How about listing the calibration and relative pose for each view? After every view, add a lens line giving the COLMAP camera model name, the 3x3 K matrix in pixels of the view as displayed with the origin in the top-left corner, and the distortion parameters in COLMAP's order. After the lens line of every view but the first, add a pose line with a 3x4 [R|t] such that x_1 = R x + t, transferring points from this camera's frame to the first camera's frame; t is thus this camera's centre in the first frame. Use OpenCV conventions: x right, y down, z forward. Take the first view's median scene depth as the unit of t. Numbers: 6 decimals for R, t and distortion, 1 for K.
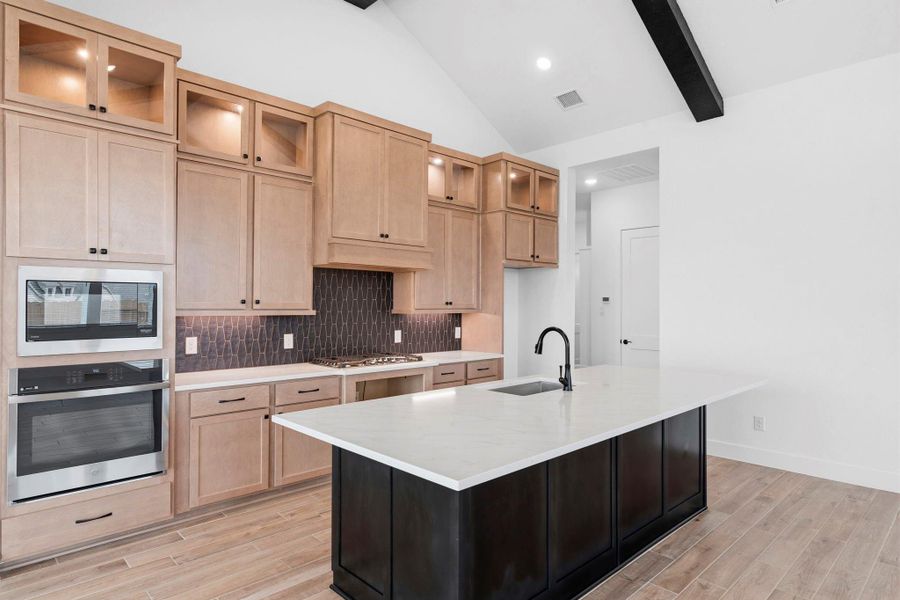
lens RADIAL K [[519.3, 0, 459.1], [0, 519.3, 300.2], [0, 0, 1]] dist [-0.003361, 0.000072]
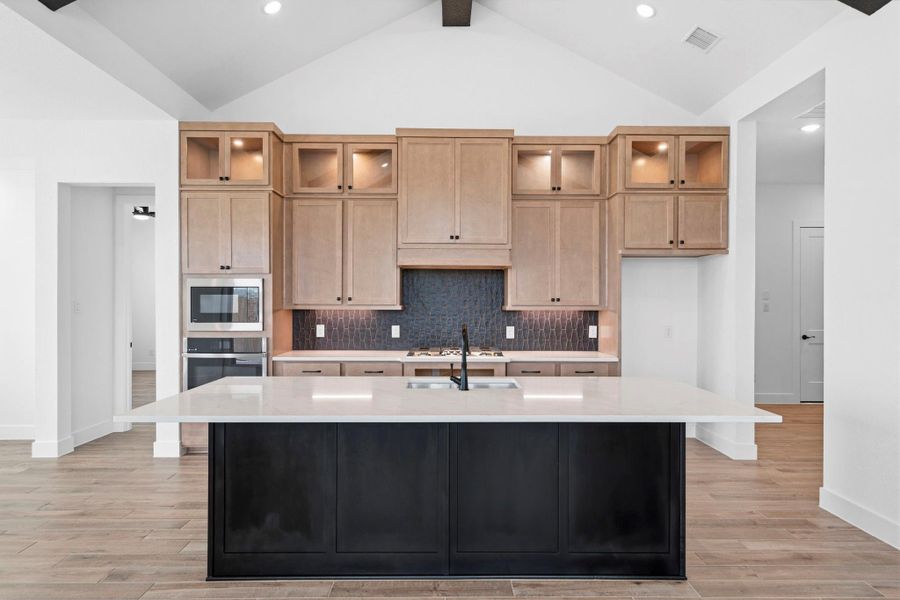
lens RADIAL K [[538.0, 0, 450.0], [0, 538.0, 300.0], [0, 0, 1]] dist [-0.001669, 0.000375]
pose [[0.719679, -0.002100, -0.694304, 0.619863], [0.005622, 0.999980, 0.002804, 0.003082], [0.694285, -0.005921, 0.719676, 0.184927]]
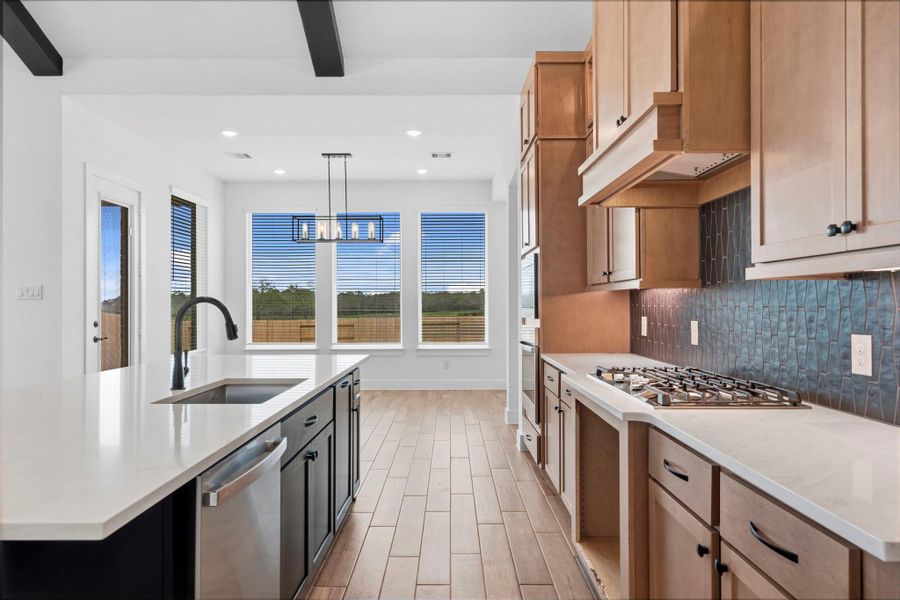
lens RADIAL K [[569.7, 0, 450.0], [0, 569.7, 300.0], [0, 0, 1]] dist [-0.003838, -0.000652]
pose [[-0.698553, -0.006728, -0.715527, 0.340781], [0.005090, 0.999884, -0.014371, 0.048147], [0.715540, -0.013681, -0.698438, 1.239786]]
